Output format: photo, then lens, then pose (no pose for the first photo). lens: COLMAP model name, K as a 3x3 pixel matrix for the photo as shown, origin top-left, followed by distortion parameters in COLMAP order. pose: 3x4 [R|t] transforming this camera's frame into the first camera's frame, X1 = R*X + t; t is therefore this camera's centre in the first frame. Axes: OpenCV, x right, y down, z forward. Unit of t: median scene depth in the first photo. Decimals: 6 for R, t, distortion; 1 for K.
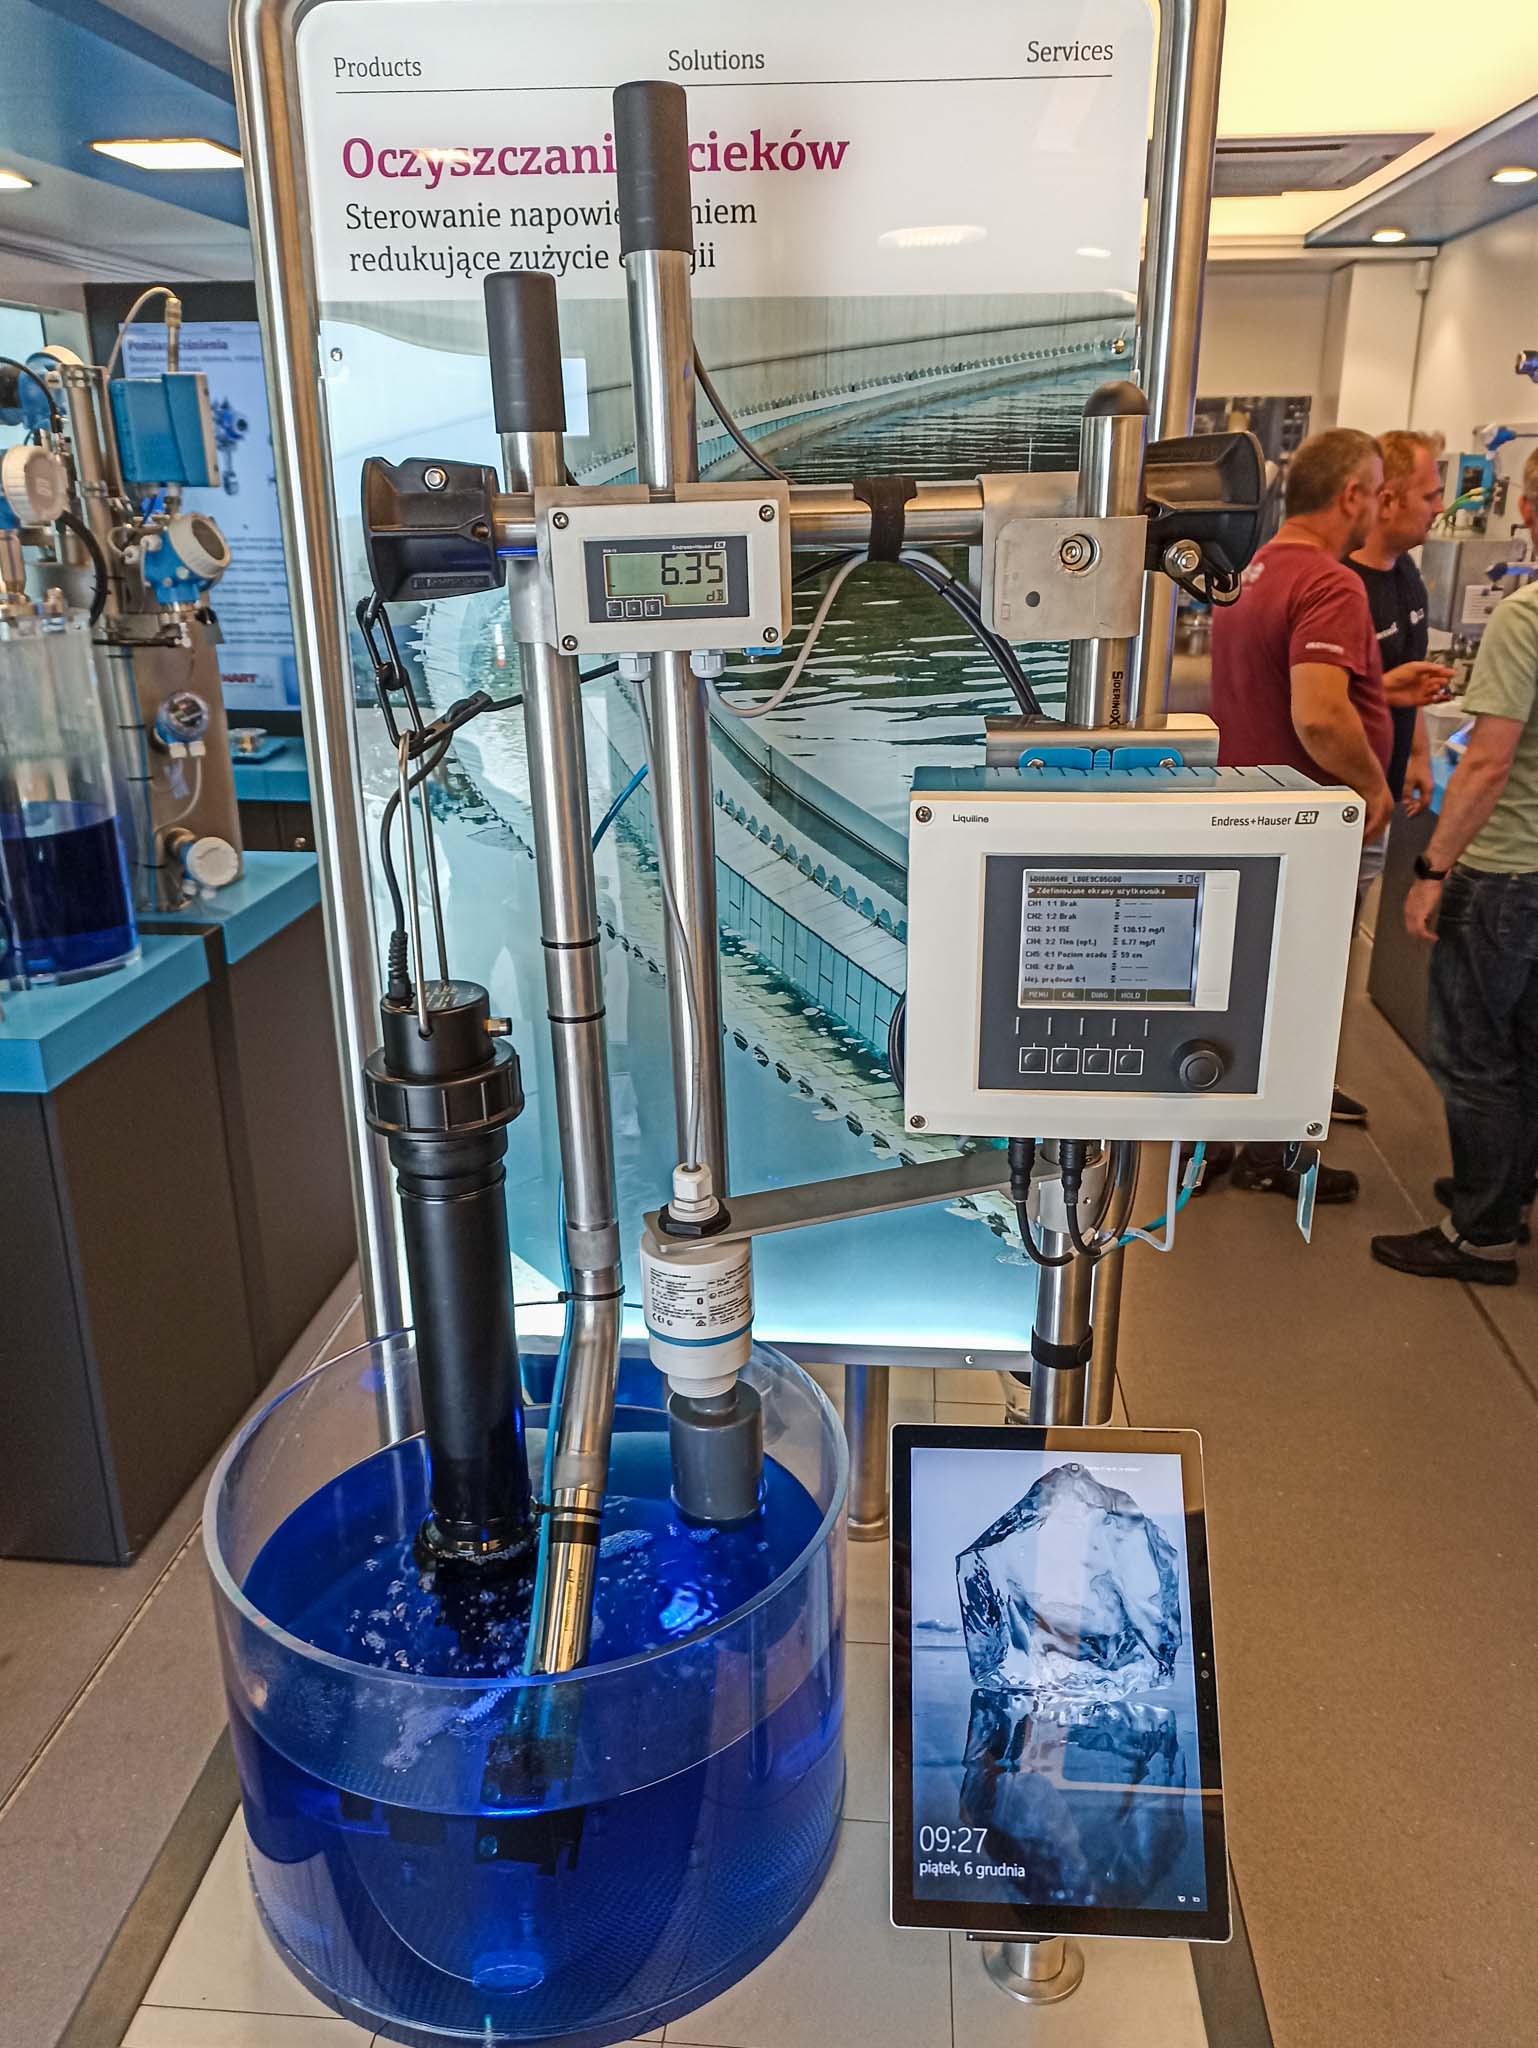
lens RADIAL K [[1519.1, 0, 769.0], [0, 1519.1, 1024.0], [0, 0, 1]] dist [0.101141, -0.132838]
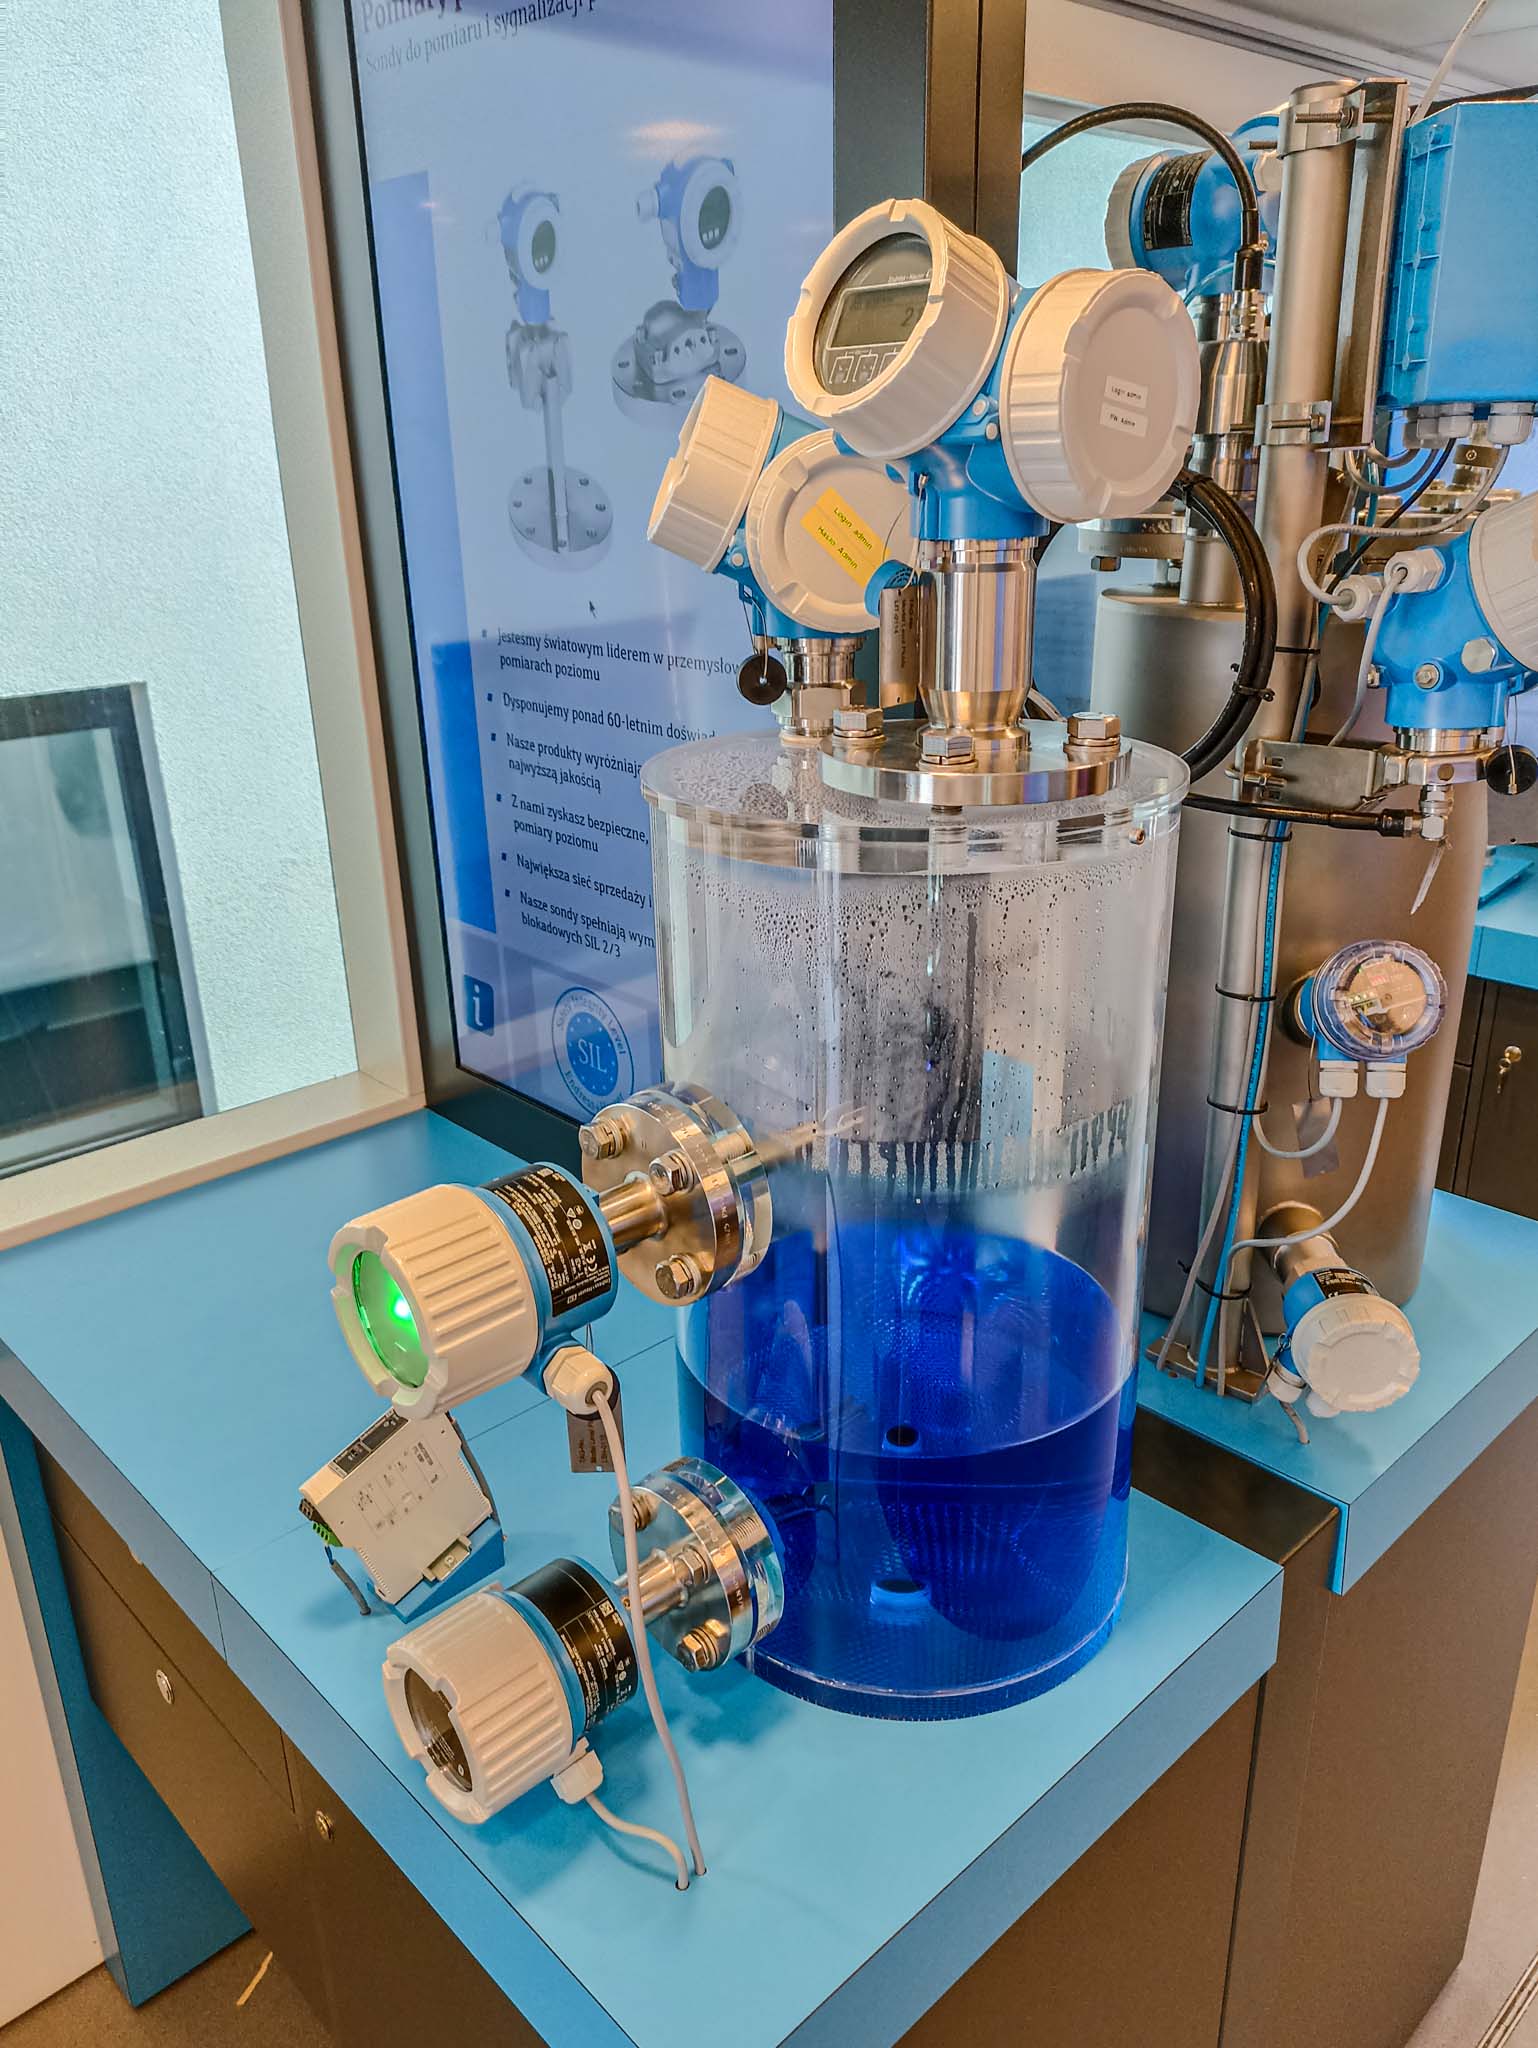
lens RADIAL K [[1529.4, 0, 769.0], [0, 1529.4, 1024.0], [0, 0, 1]] dist [0.030957, -0.010603]
pose [[0.752010, 0.221515, -0.620816, -0.258012], [-0.208191, 0.973449, 0.095153, -0.204640], [0.625410, 0.057692, 0.778161, 0.613466]]
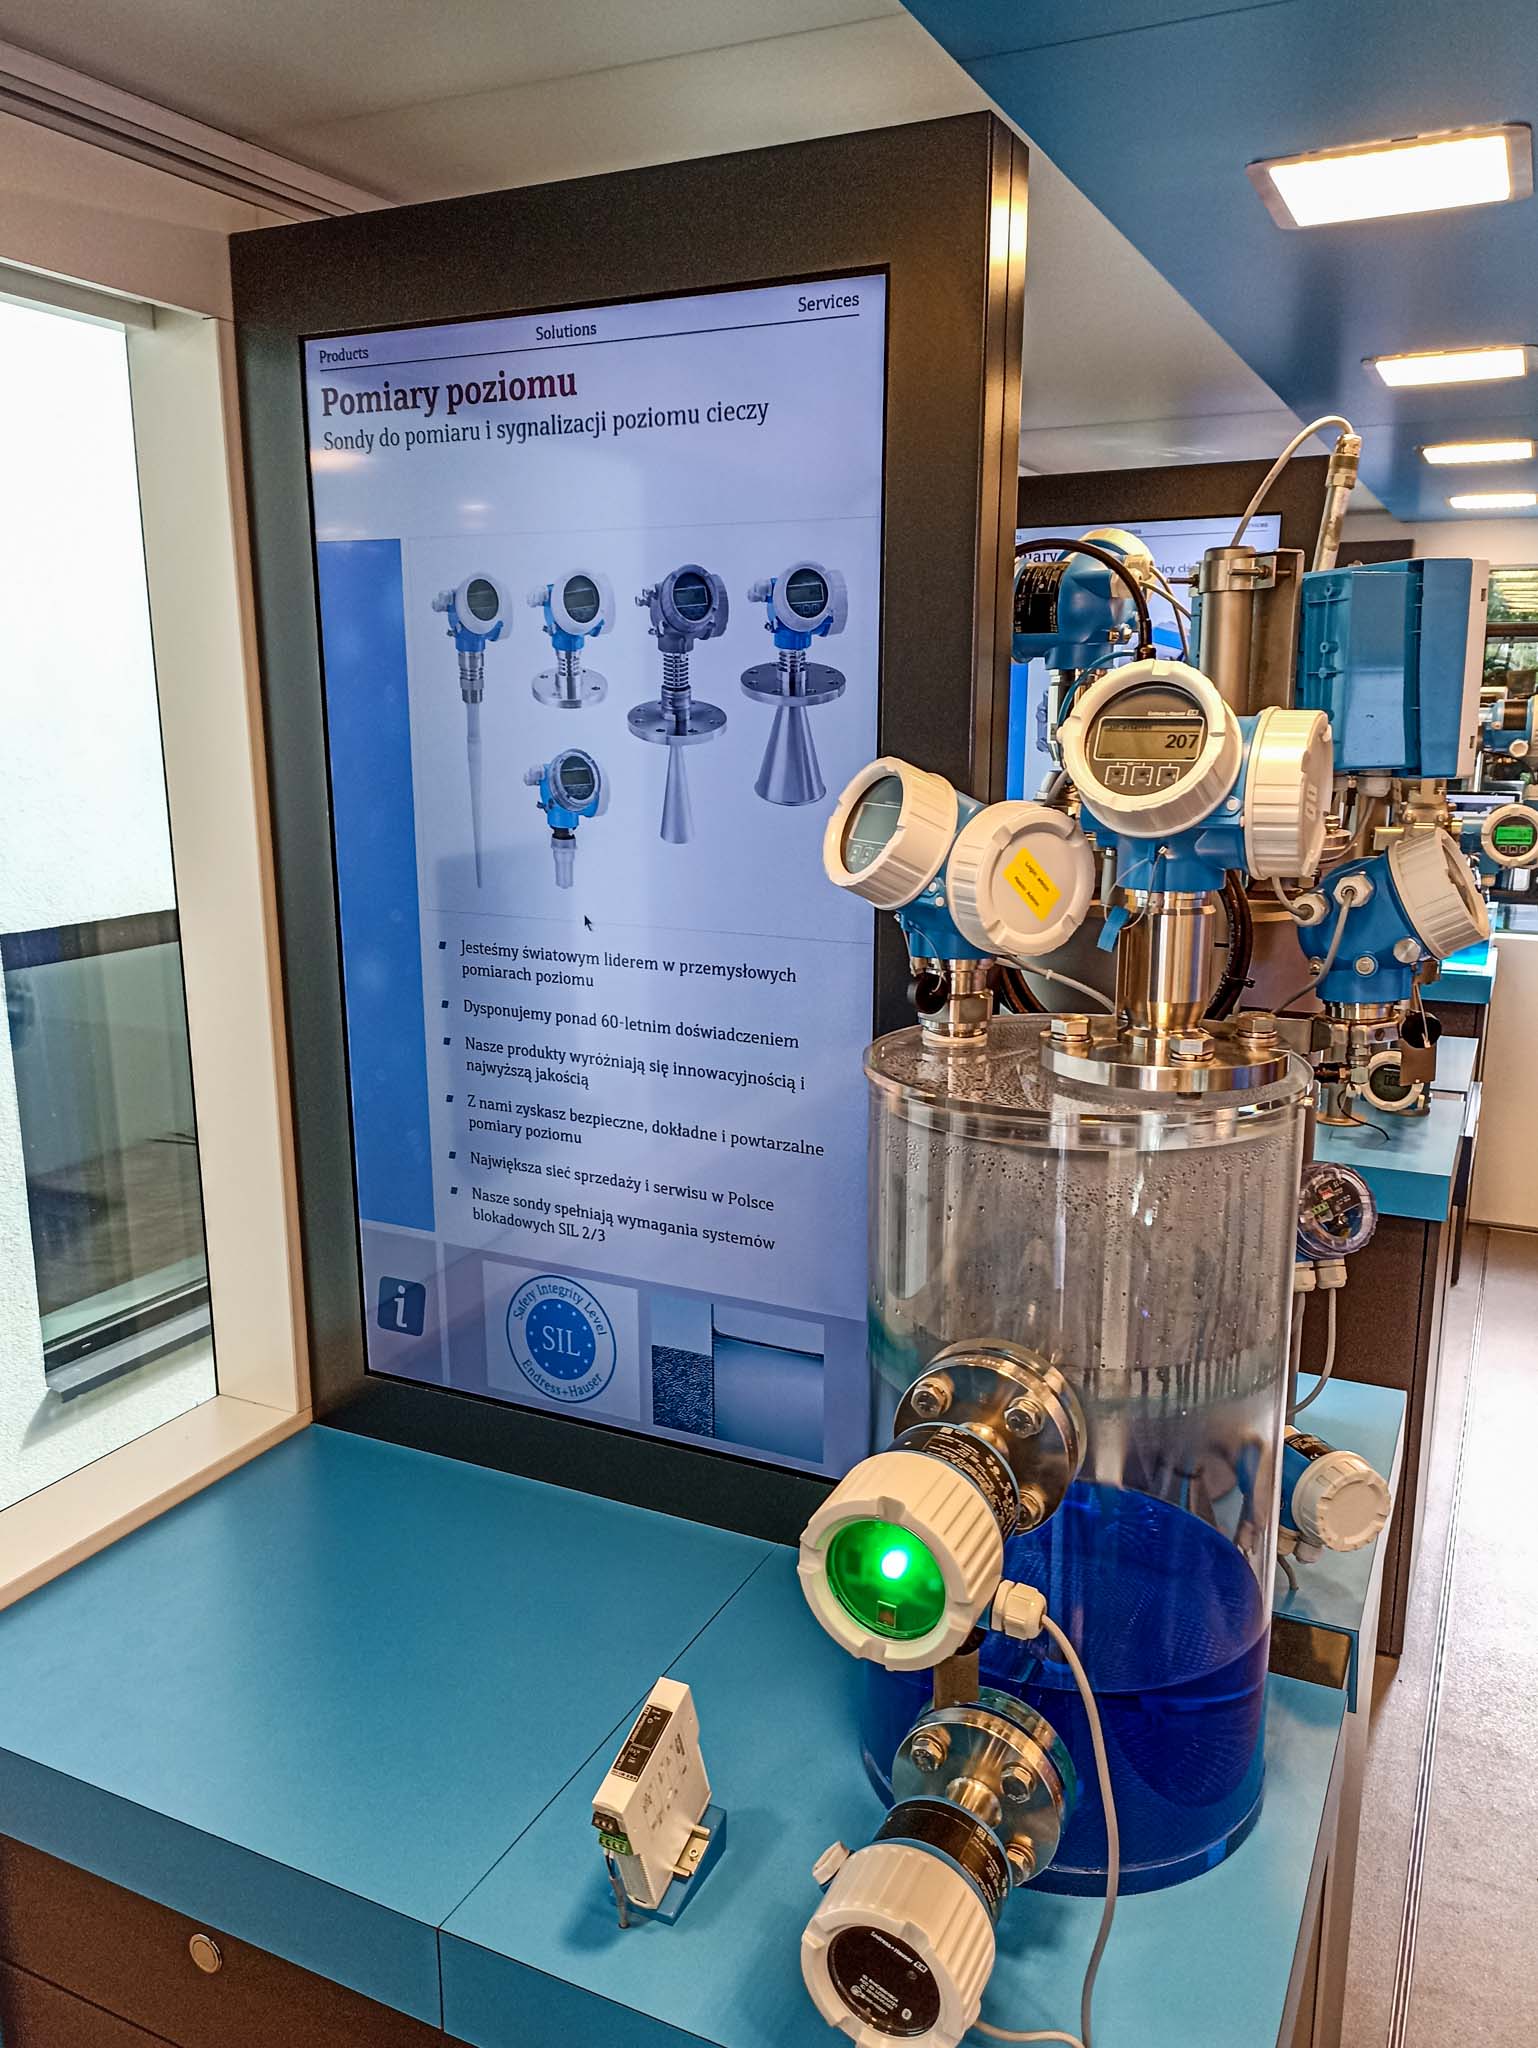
lens RADIAL K [[1564.0, 0, 769.0], [0, 1564.0, 1024.0], [0, 0, 1]] dist [0.048218, -0.032916]
pose [[0.935725, 0.071292, -0.345450, -0.386279], [-0.117718, 0.986330, -0.115310, -0.184851], [0.332507, 0.148564, 0.931326, 0.467529]]
